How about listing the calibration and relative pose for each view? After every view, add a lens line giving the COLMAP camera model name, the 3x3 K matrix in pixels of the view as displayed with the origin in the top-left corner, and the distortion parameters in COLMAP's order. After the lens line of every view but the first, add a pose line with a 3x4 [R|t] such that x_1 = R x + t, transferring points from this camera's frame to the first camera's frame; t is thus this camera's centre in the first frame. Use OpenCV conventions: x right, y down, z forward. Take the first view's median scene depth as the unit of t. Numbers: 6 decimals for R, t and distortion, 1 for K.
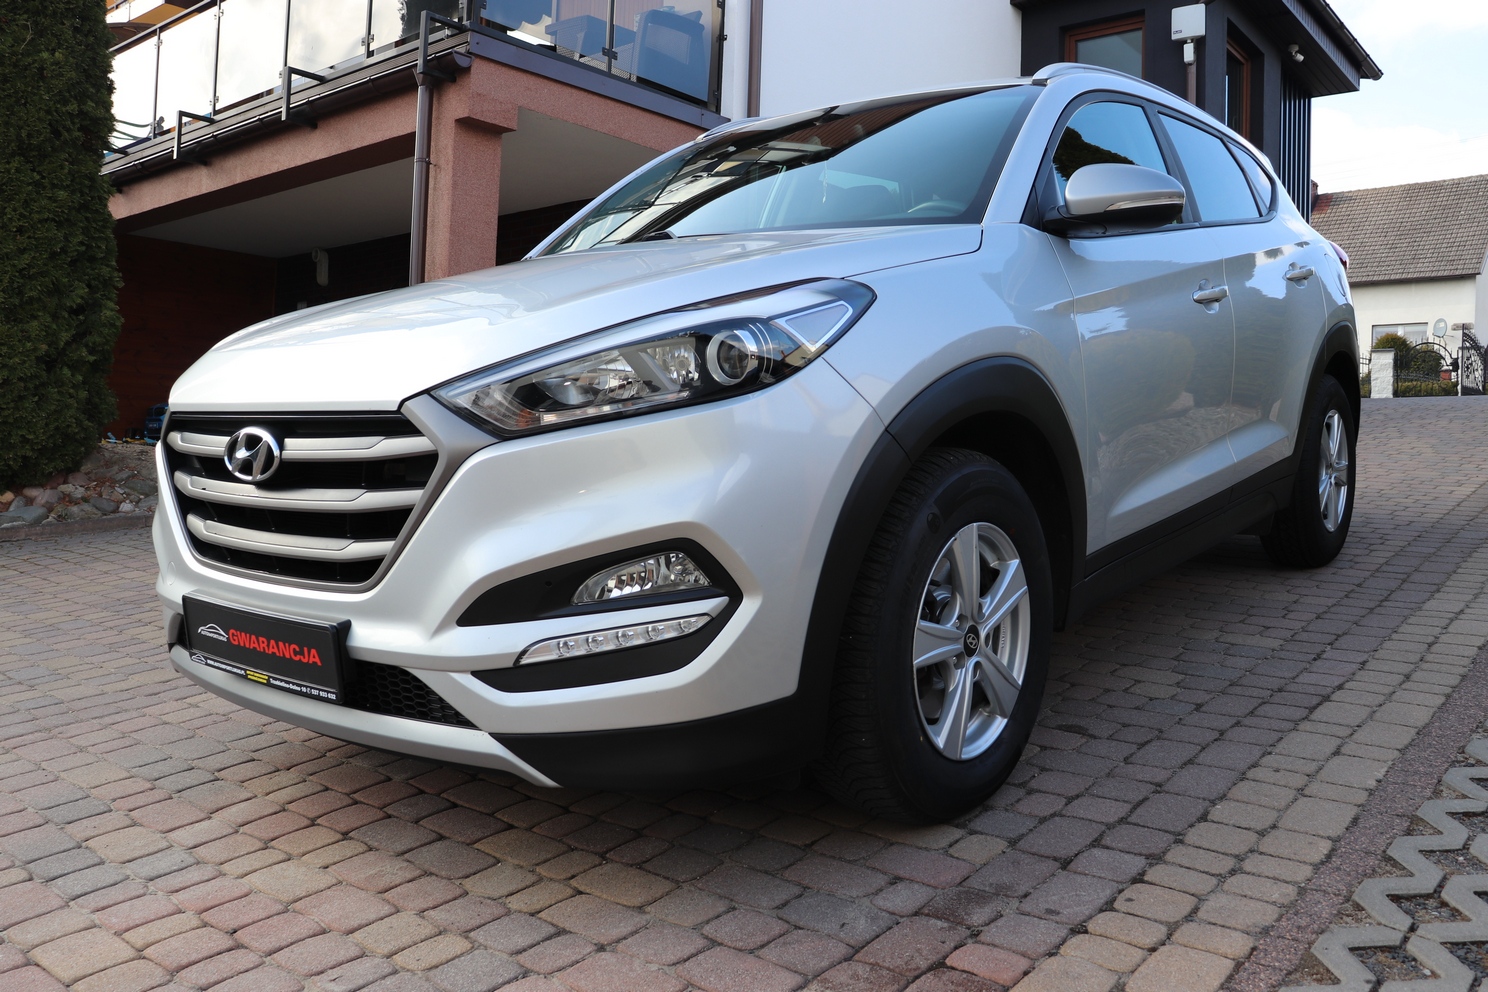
lens RADIAL K [[1227.6, 0, 735.7], [0, 1227.6, 488.9], [0, 0, 1]] dist [-0.180077, 0.162113]
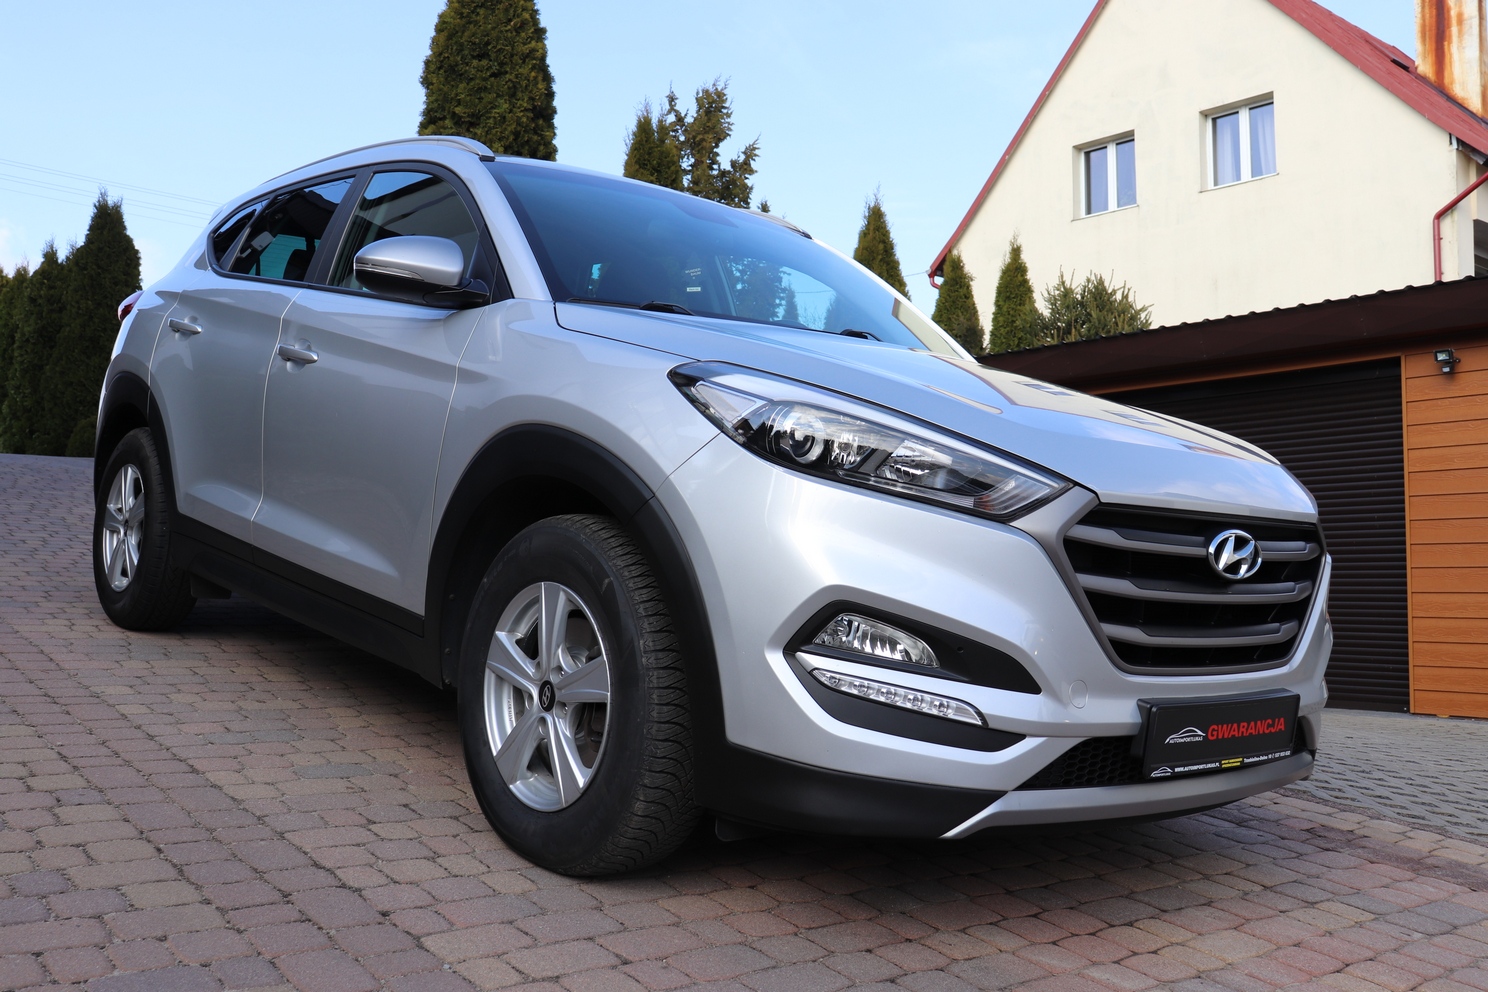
lens RADIAL K [[1388.6, 0, 723.7], [0, 1388.6, 495.2], [0, 0, 1]] dist [-0.139206, 0.166978]
pose [[0.185213, 0.033874, 0.982114, -1.805339], [0.002804, 0.999383, -0.034998, -0.042797], [-0.982694, 0.009236, 0.185003, 1.303395]]
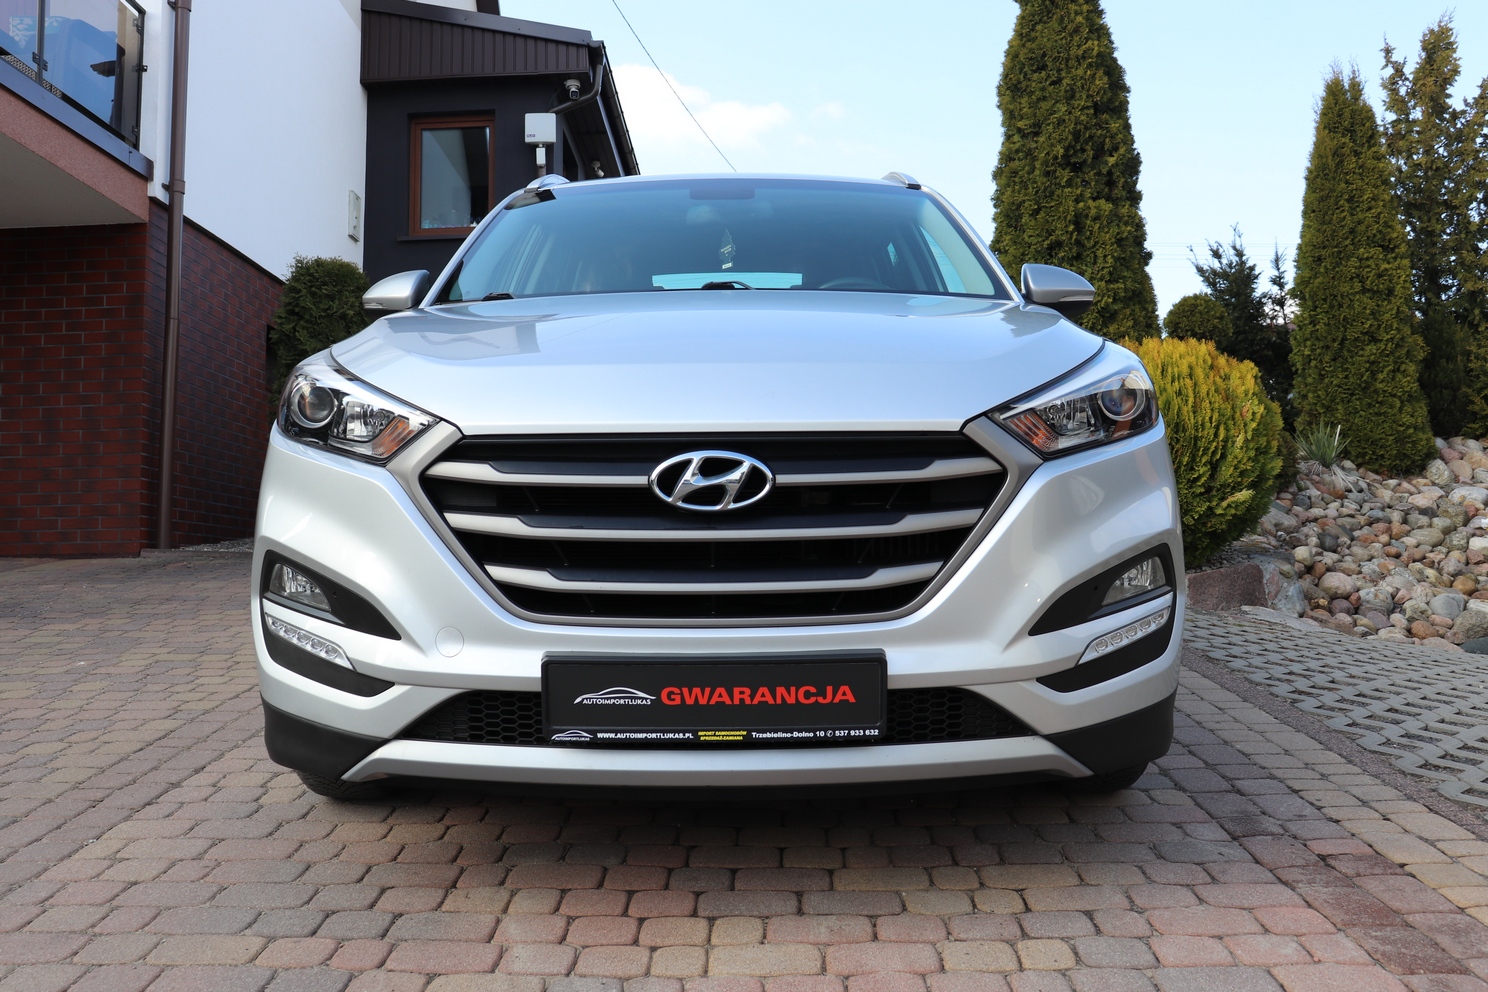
lens RADIAL K [[1263.8, 0, 733.6], [0, 1263.8, 480.6], [0, 0, 1]] dist [-0.178067, 0.176790]
pose [[0.776418, 0.006979, 0.630180, -1.039194], [0.047743, 0.996414, -0.069857, 0.039281], [-0.628408, 0.084325, 0.773300, 0.291159]]
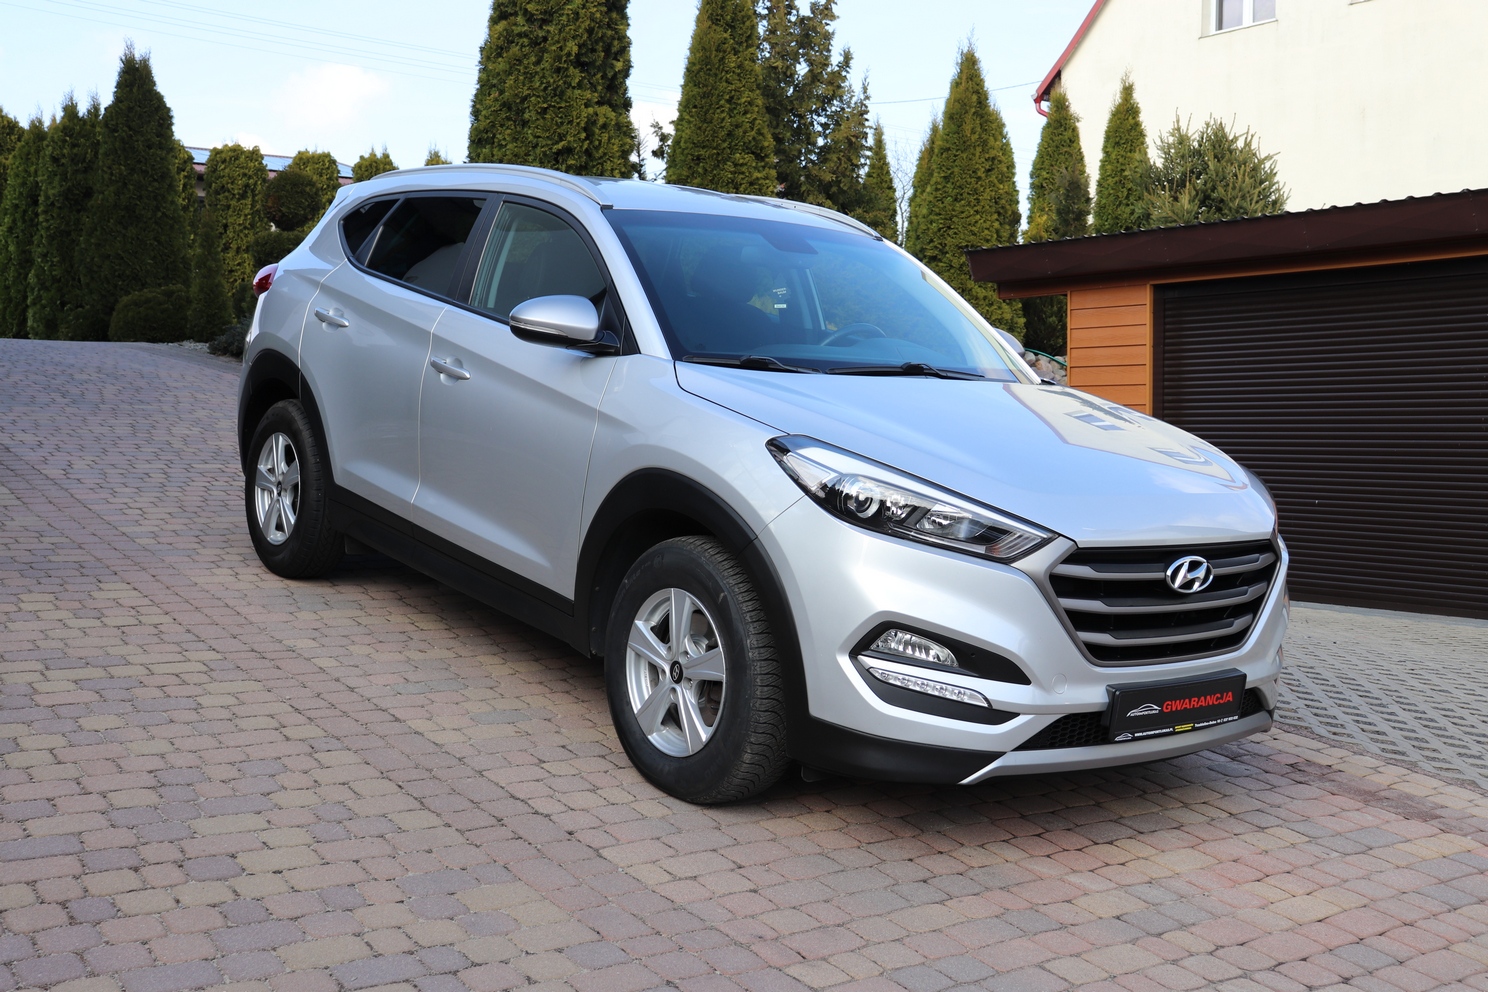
lens RADIAL K [[1596.8, 0, 718.9], [0, 1596.8, 493.9], [0, 0, 1]] dist [-0.096348, 0.220768]
pose [[0.236580, -0.070118, 0.969079, -2.529520], [0.008425, 0.997503, 0.070118, -0.280456], [-0.971576, -0.008424, 0.236580, 1.171155]]
